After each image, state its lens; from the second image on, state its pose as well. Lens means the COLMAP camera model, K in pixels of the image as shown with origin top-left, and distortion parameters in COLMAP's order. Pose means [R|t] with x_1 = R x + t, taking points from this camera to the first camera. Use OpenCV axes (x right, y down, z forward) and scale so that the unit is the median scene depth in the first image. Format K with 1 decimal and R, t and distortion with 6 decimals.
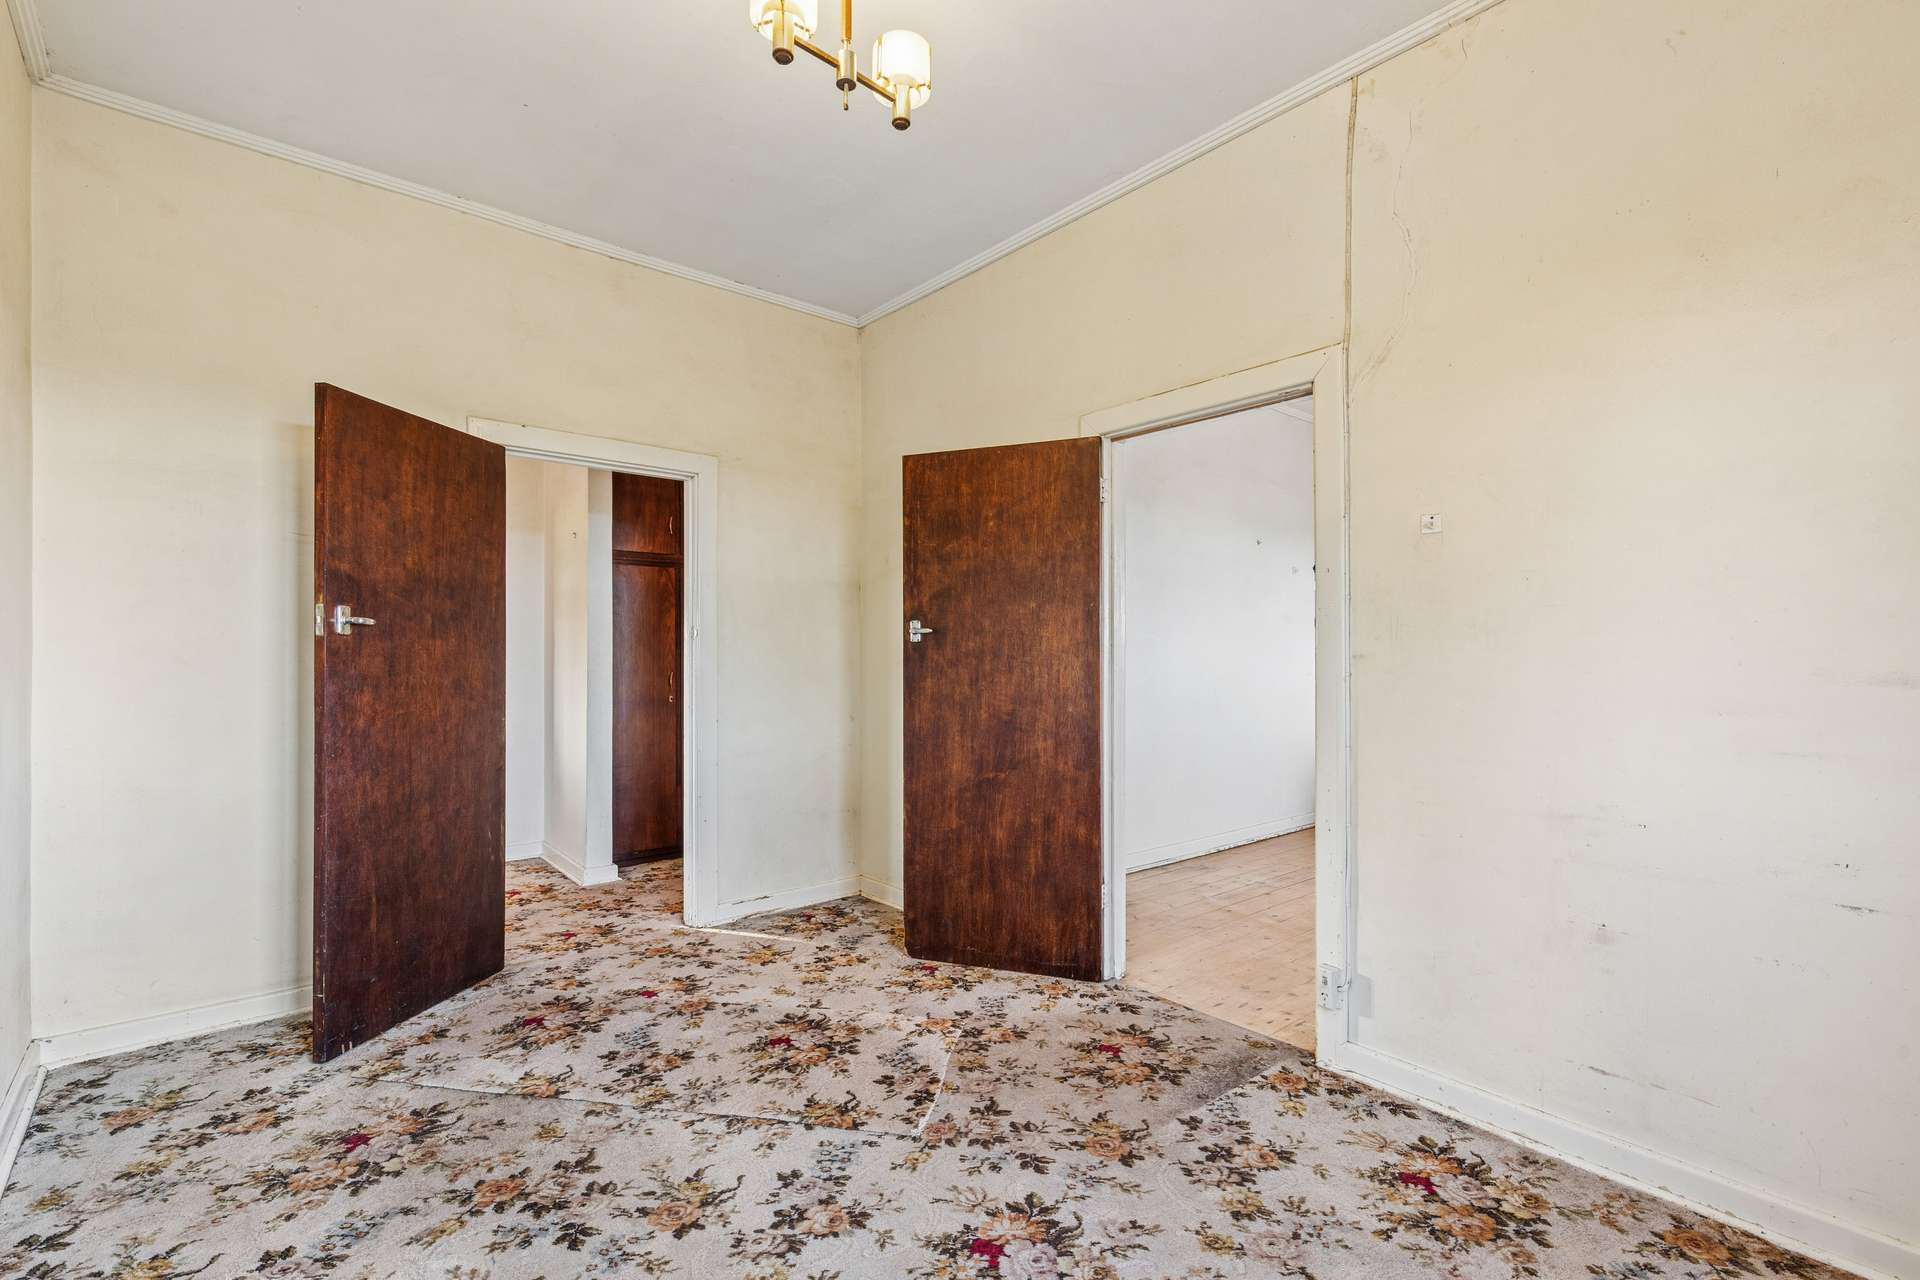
lens RADIAL K [[850.8, 0, 953.3], [0, 850.8, 655.9], [0, 0, 1]] dist [0.005545, -0.005733]
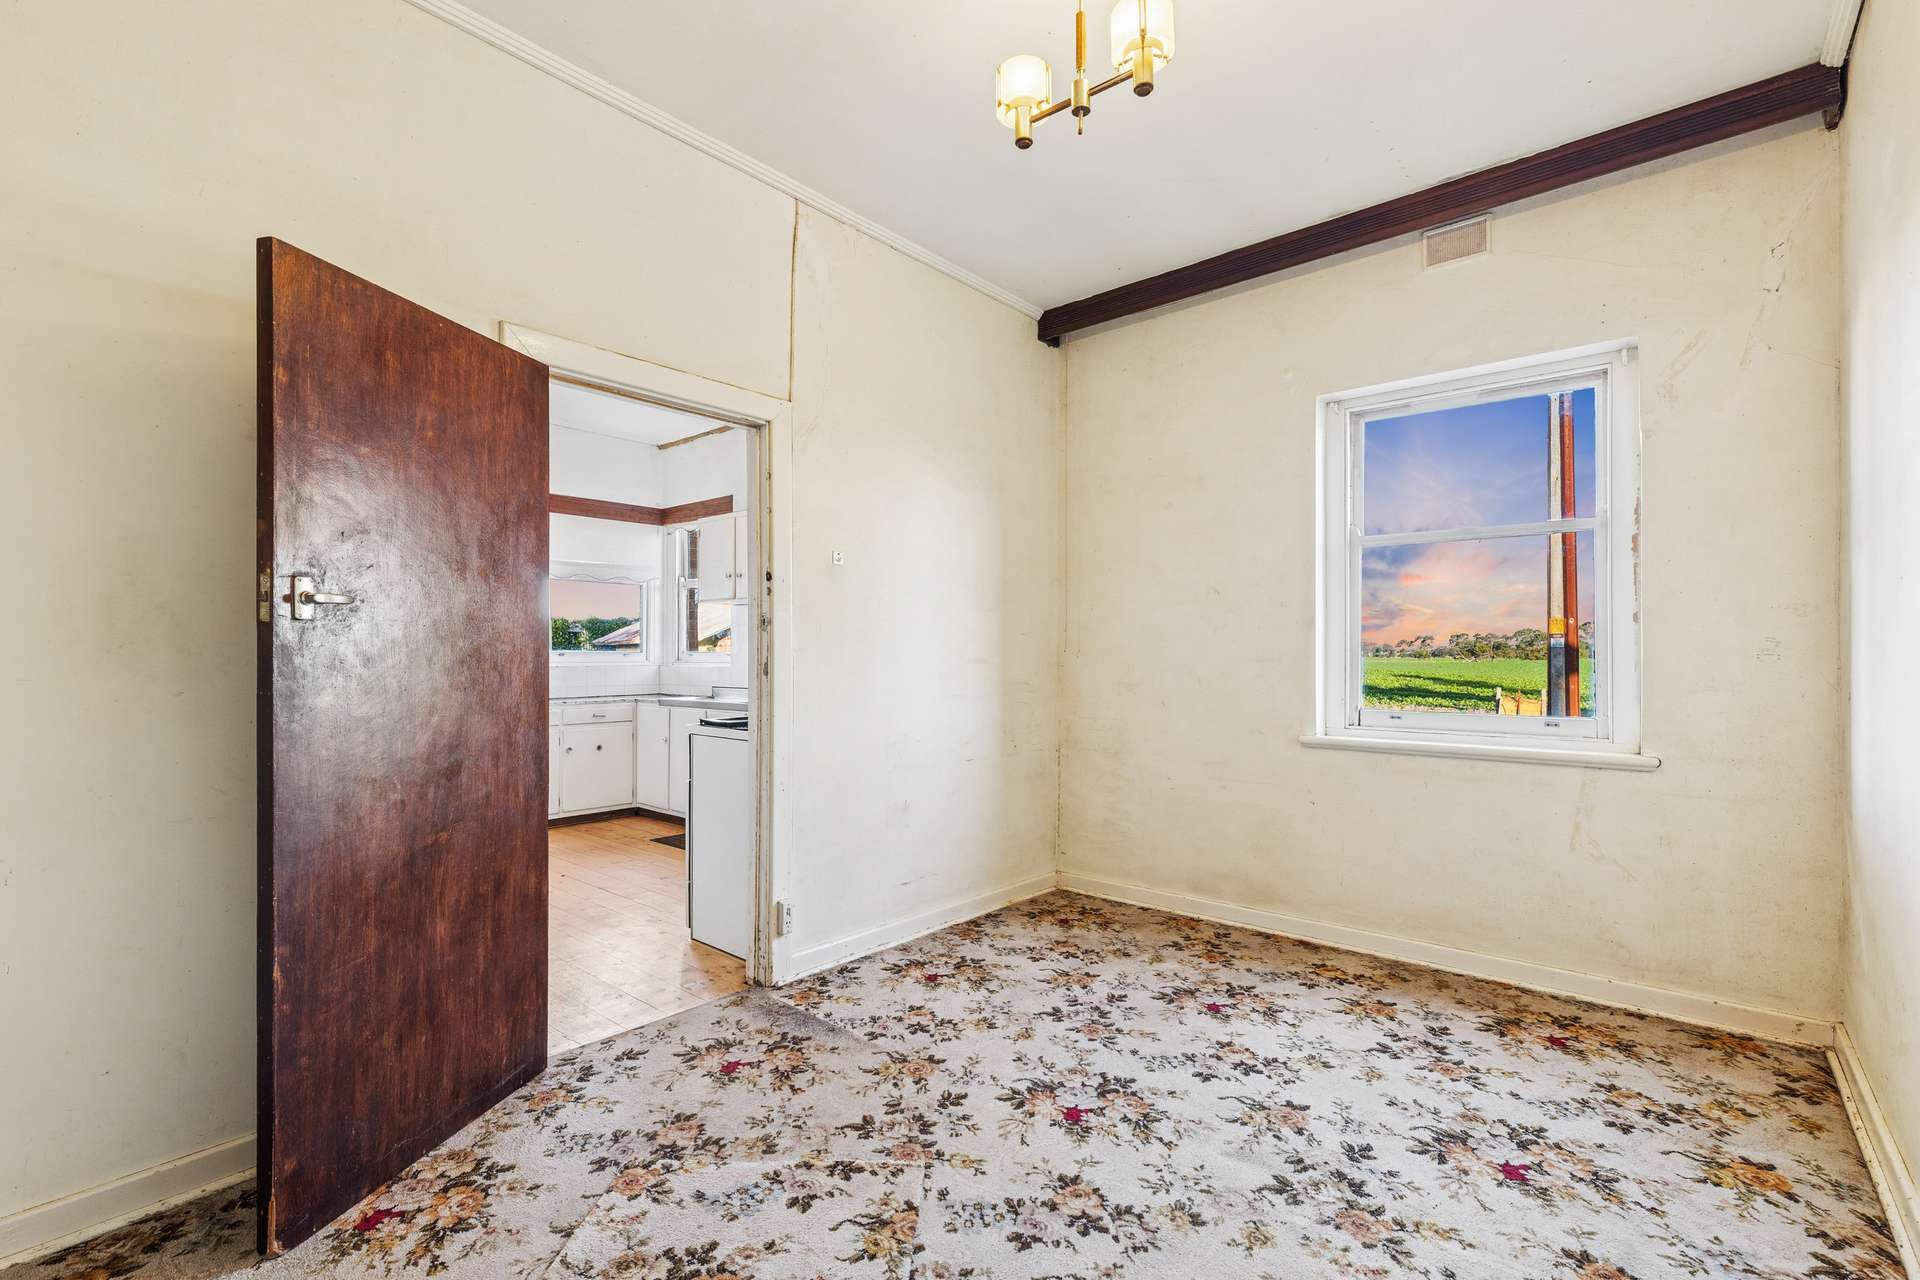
lens RADIAL K [[844.4, 0, 966.6], [0, 844.4, 650.9], [0, 0, 1]] dist [0.001235, -0.003247]
pose [[-0.151492, 0.002341, 0.988456, -0.931974], [-0.001276, 0.999996, -0.002564, 0.005263], [-0.988458, -0.001649, -0.151489, 1.060738]]
